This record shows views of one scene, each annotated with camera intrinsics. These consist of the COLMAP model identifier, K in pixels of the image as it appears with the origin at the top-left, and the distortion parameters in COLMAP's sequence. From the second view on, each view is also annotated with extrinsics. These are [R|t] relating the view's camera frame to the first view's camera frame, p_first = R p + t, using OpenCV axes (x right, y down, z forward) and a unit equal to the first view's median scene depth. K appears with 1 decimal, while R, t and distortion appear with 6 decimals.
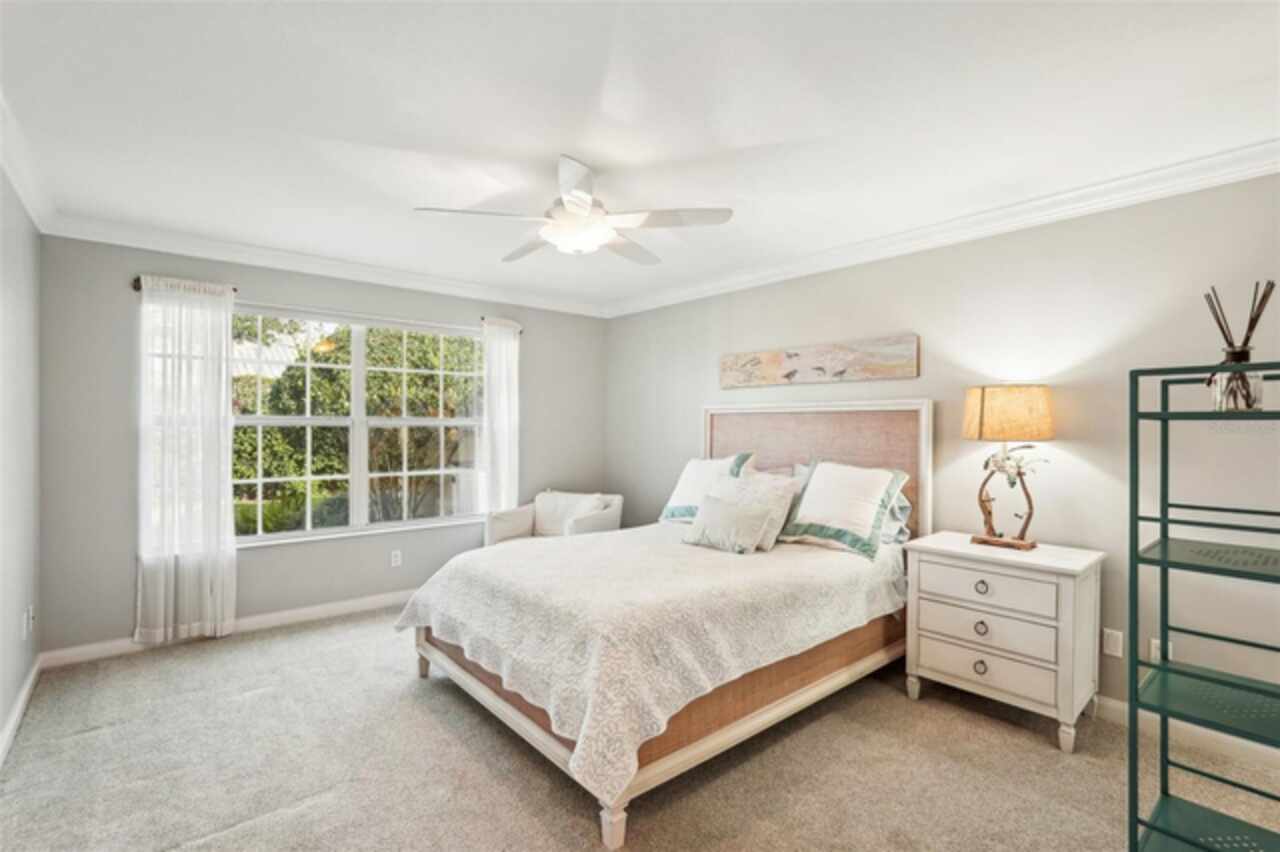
lens RADIAL K [[595.1, 0, 647.2], [0, 595.1, 416.1], [0, 0, 1]] dist [-0.001280, 0.000205]
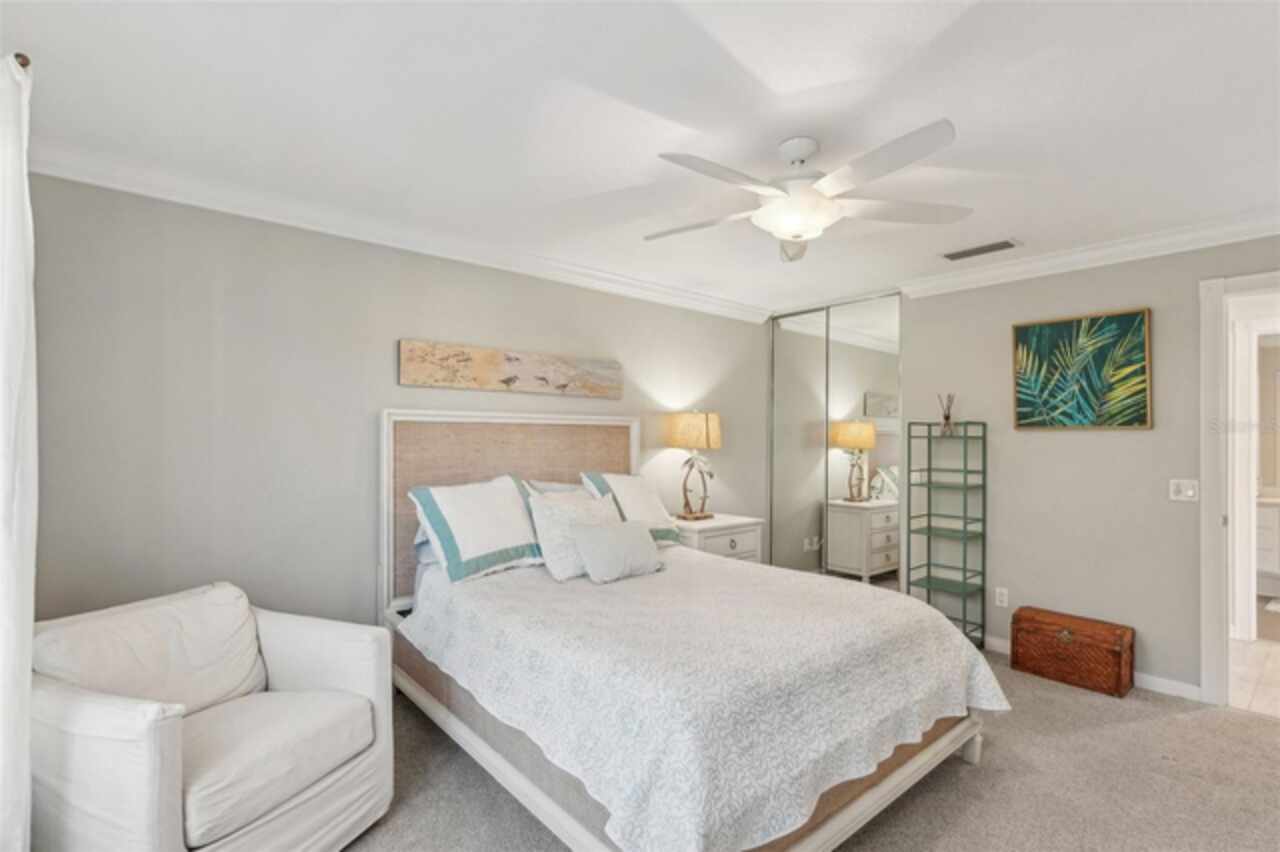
lens RADIAL K [[595.2, 0, 640.0], [0, 595.2, 426.0], [0, 0, 1]] dist [-0.001081, -0.000003]
pose [[-0.005606, 0.018071, 0.999821, -0.722970], [-0.018731, 0.999659, -0.018173, 0.010977], [-0.999809, -0.018830, -0.005266, 0.921406]]
